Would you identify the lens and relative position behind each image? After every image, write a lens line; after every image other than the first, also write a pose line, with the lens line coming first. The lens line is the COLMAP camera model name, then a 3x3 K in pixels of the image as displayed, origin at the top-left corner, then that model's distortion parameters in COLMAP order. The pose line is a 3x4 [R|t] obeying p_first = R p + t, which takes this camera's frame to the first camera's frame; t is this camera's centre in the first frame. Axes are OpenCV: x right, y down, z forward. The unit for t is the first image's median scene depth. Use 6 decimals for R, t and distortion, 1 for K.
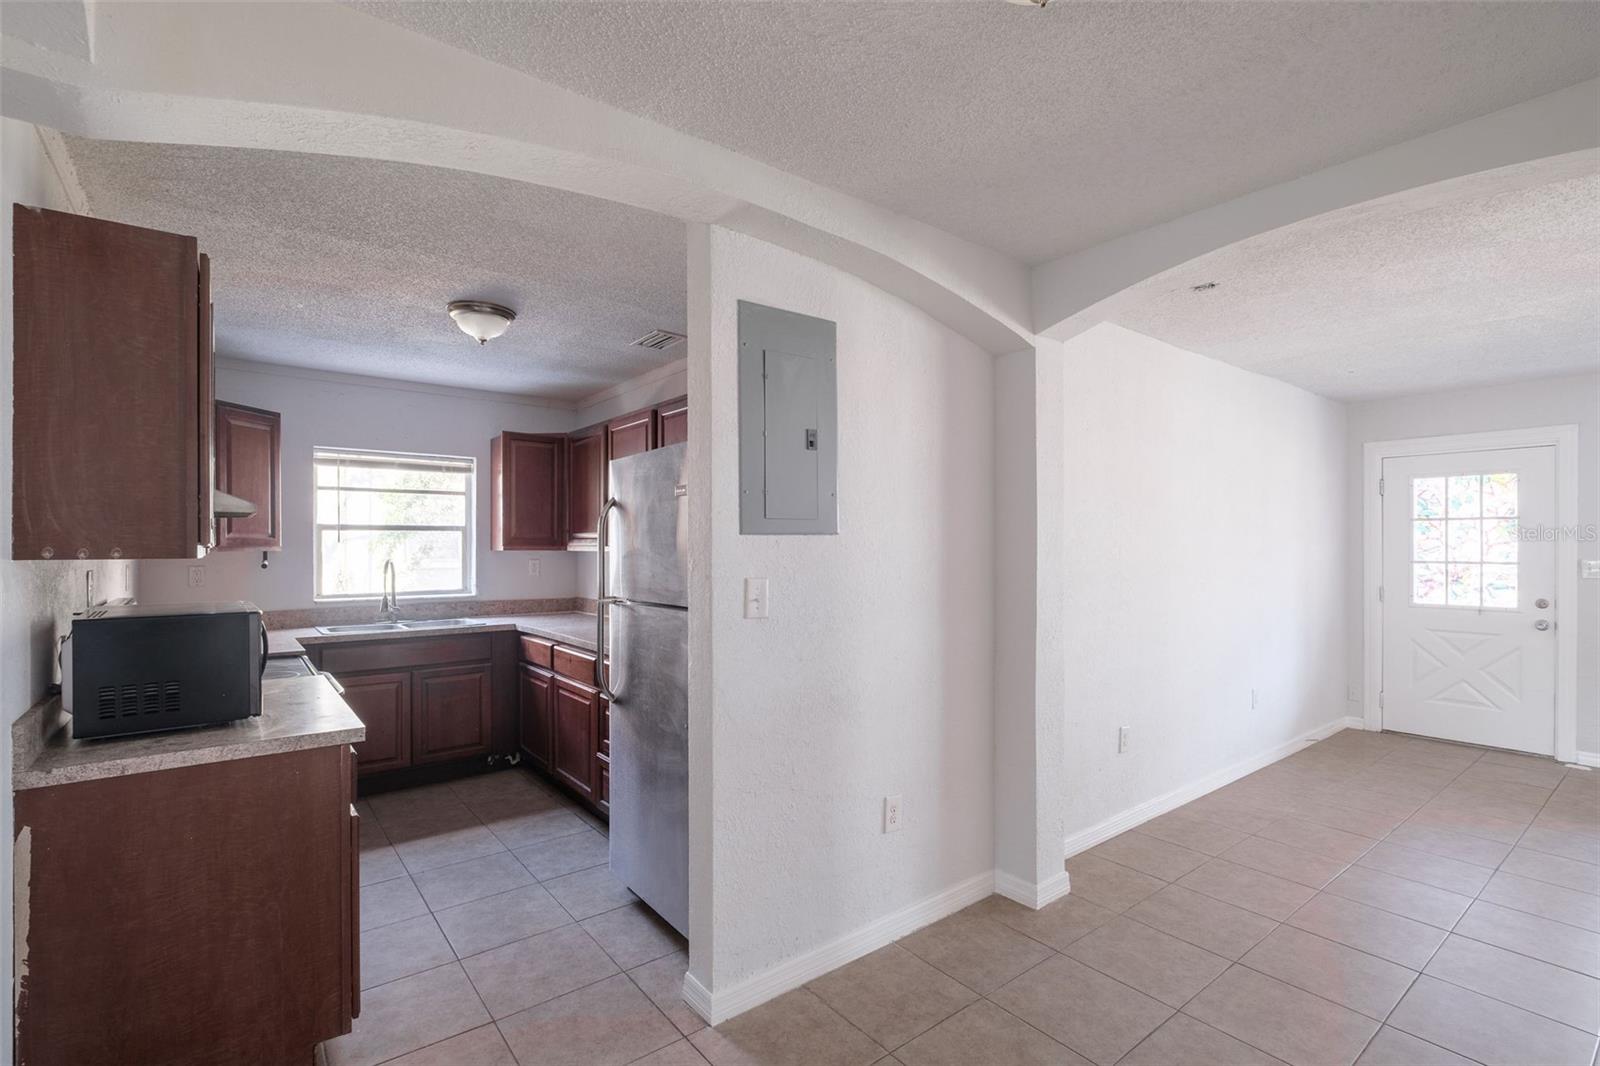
lens RADIAL K [[704.8, 0, 807.8], [0, 704.8, 539.8], [0, 0, 1]] dist [0.001163, -0.001696]
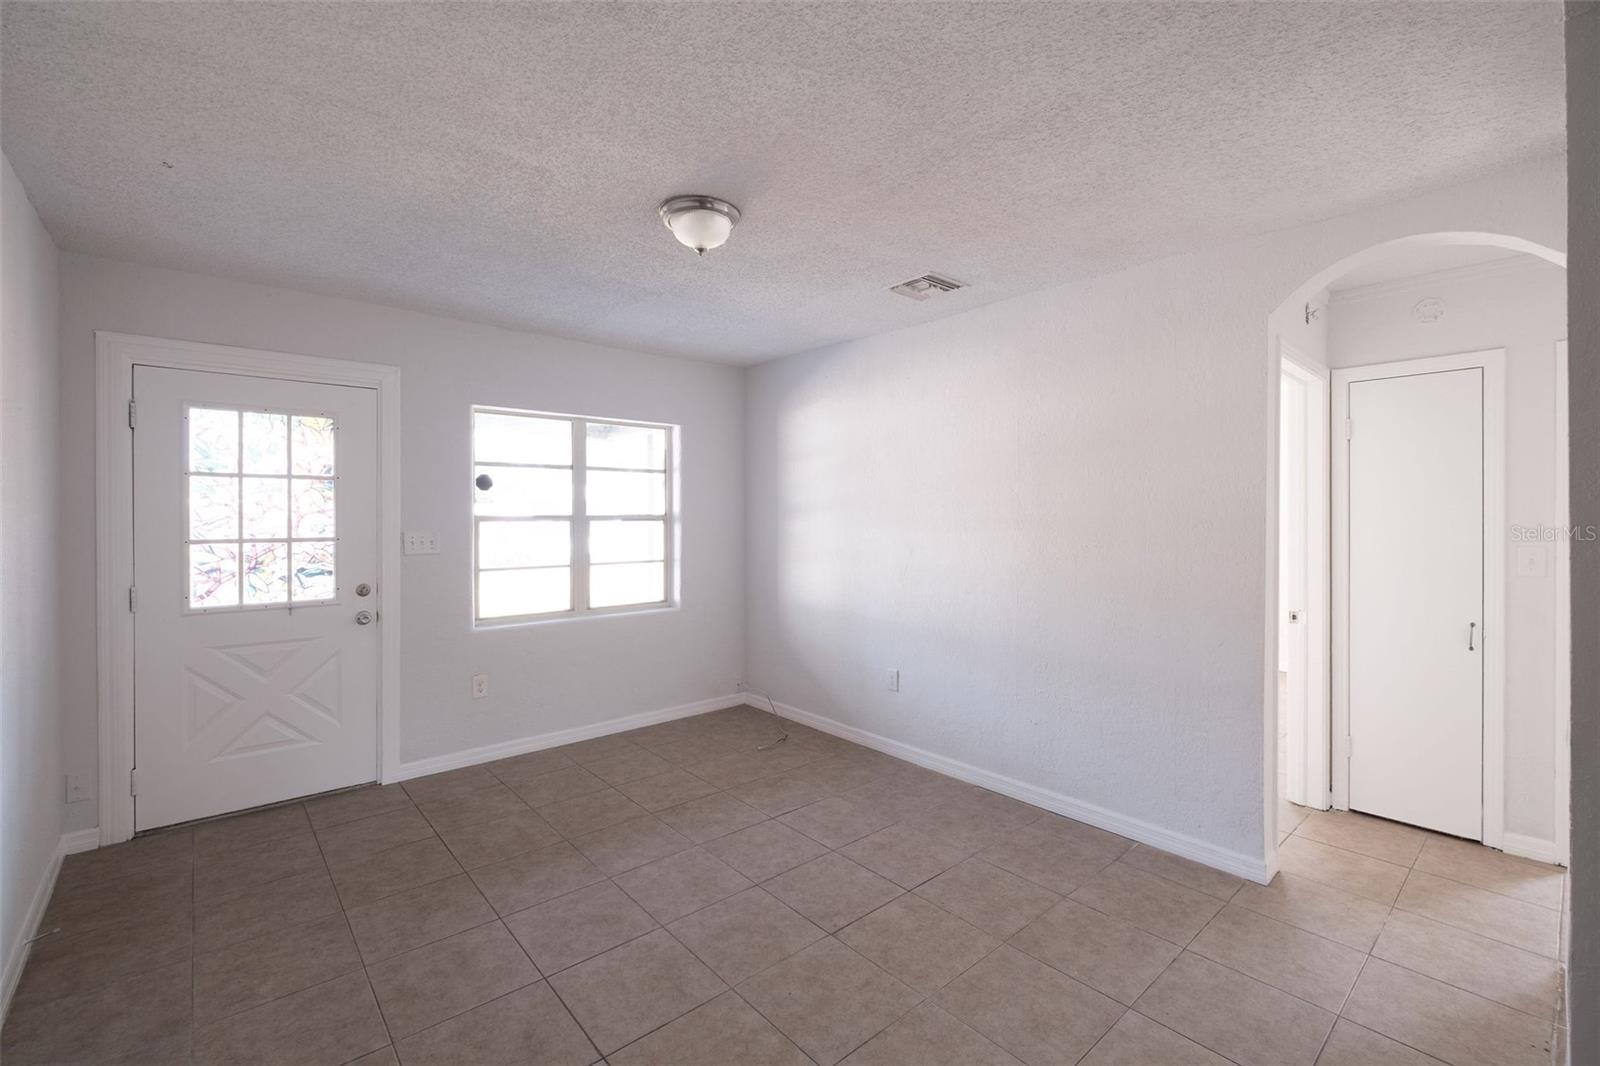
lens RADIAL K [[704.8, 0, 810.4], [0, 704.8, 518.0], [0, 0, 1]] dist [0.001163, -0.001696]
pose [[-0.053970, -0.002419, 0.998540, 0.222674], [-0.005640, 0.999982, 0.002117, 0.006168], [-0.998527, -0.005517, -0.053983, 0.511778]]
